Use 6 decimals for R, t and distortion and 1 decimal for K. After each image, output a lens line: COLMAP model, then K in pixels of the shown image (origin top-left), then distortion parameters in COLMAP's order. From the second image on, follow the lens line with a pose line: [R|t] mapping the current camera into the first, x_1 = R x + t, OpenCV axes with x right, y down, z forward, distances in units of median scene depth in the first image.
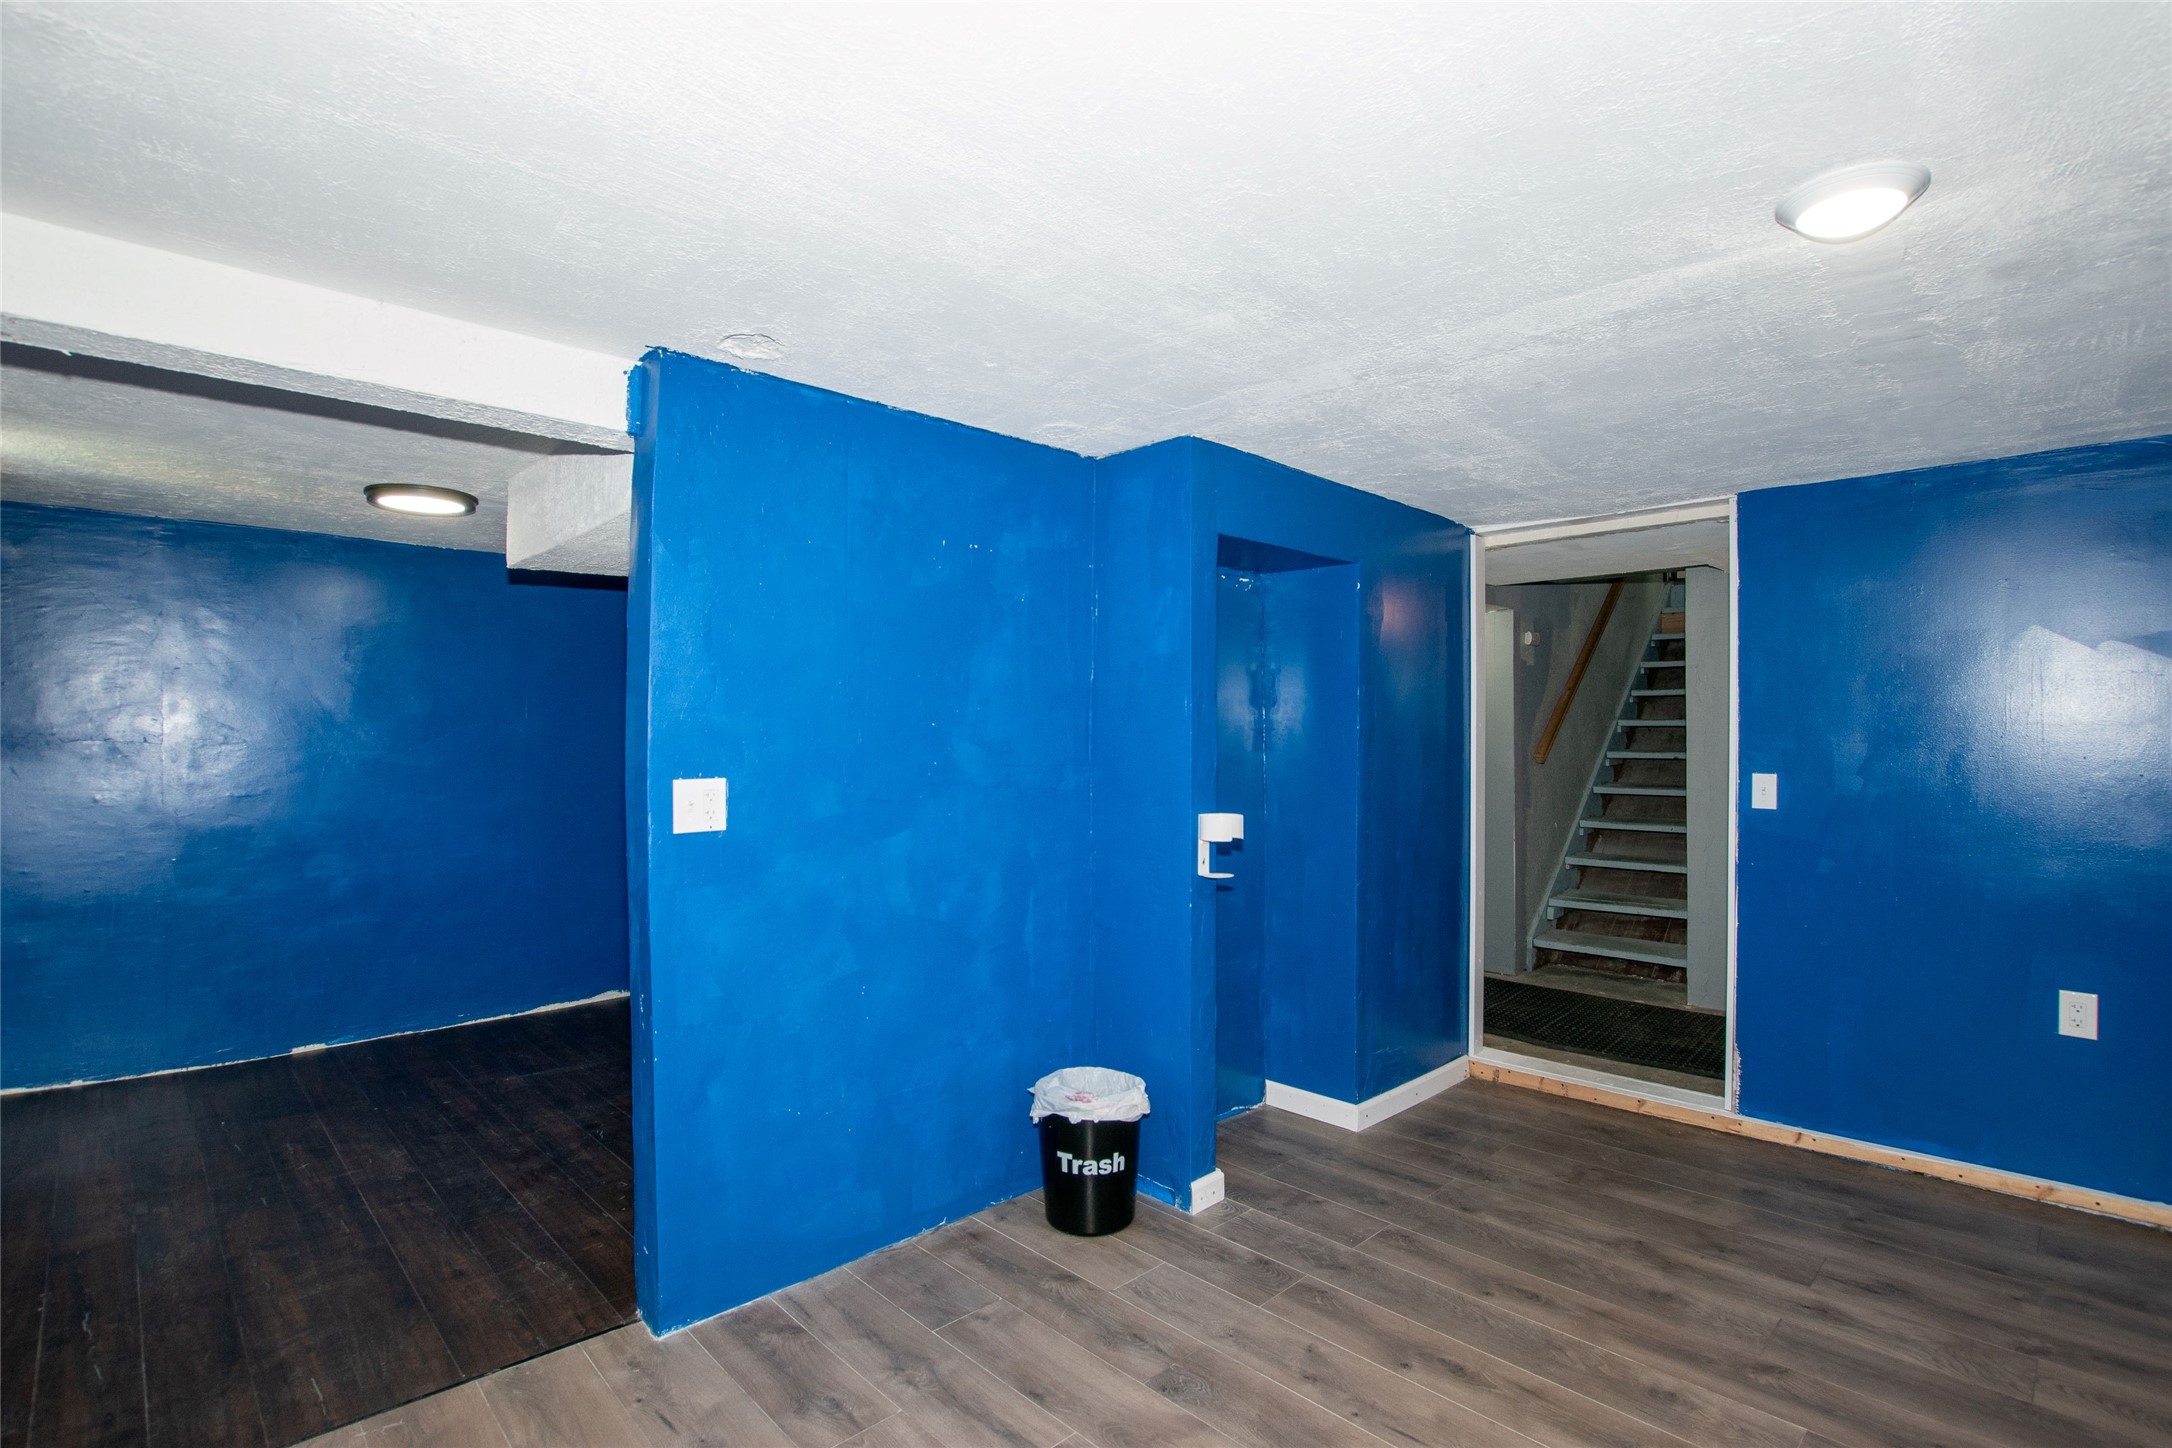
lens RADIAL K [[989.6, 0, 1097.1], [0, 989.6, 728.5], [0, 0, 1]] dist [-0.039804, 0.008788]
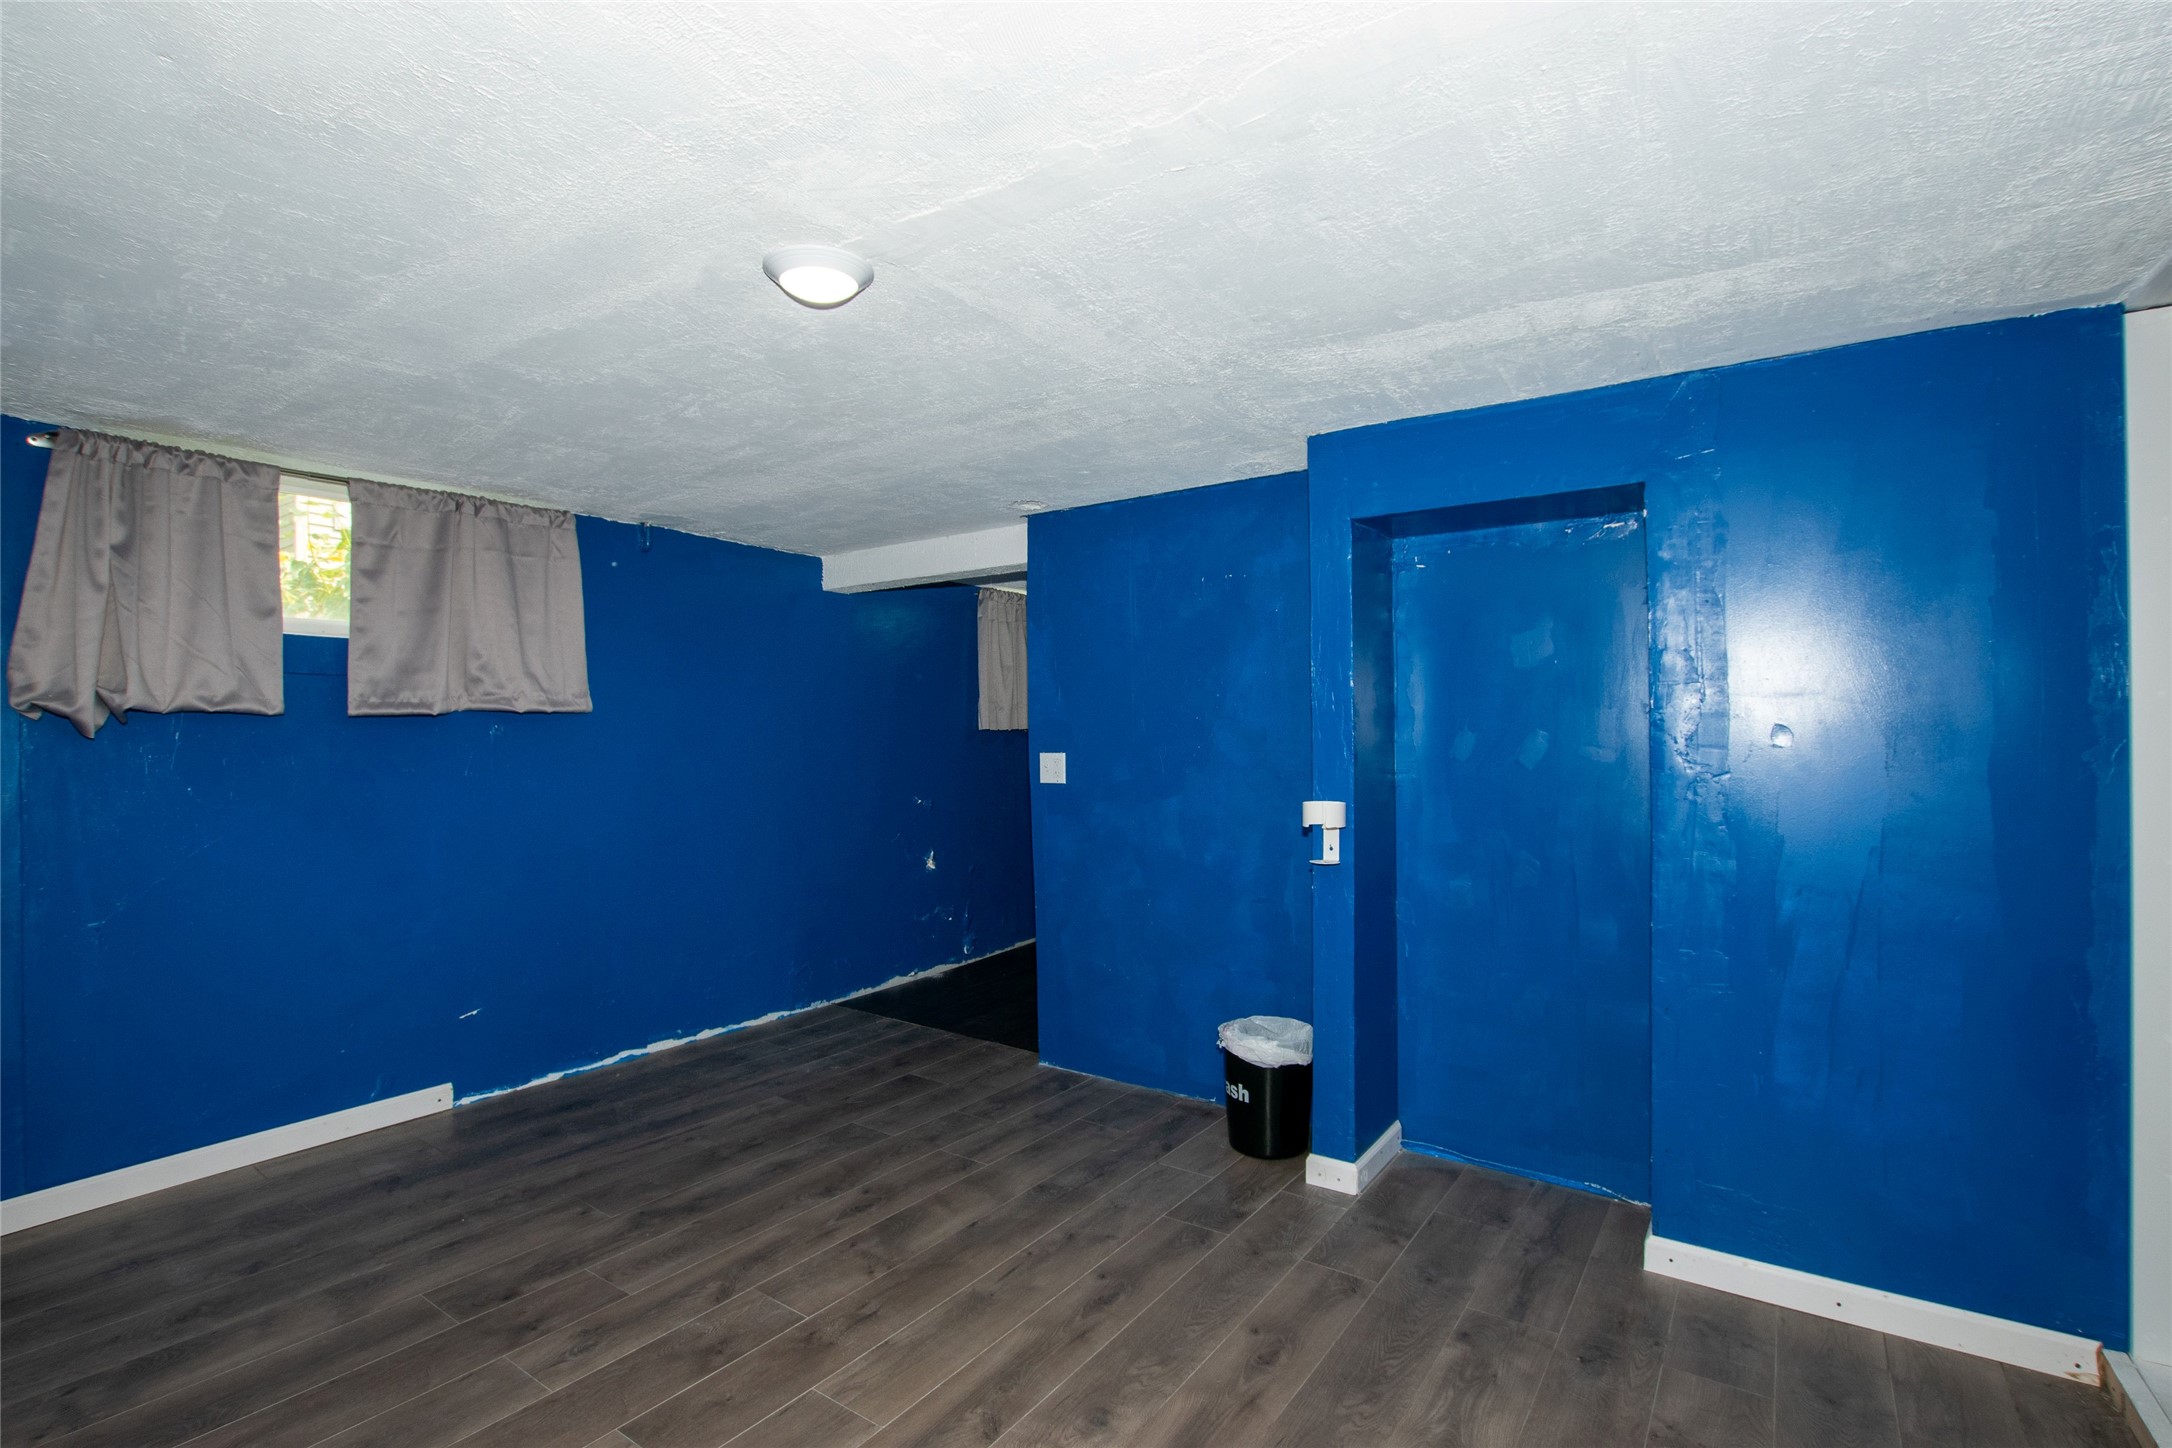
lens RADIAL K [[989.6, 0, 1097.1], [0, 989.6, 728.5], [0, 0, 1]] dist [-0.039804, 0.008788]
pose [[0.217821, -0.007439, -0.975960, 1.212645], [0.014157, 0.999890, -0.004462, 0.014949], [0.975886, -0.012845, 0.217902, 0.633142]]
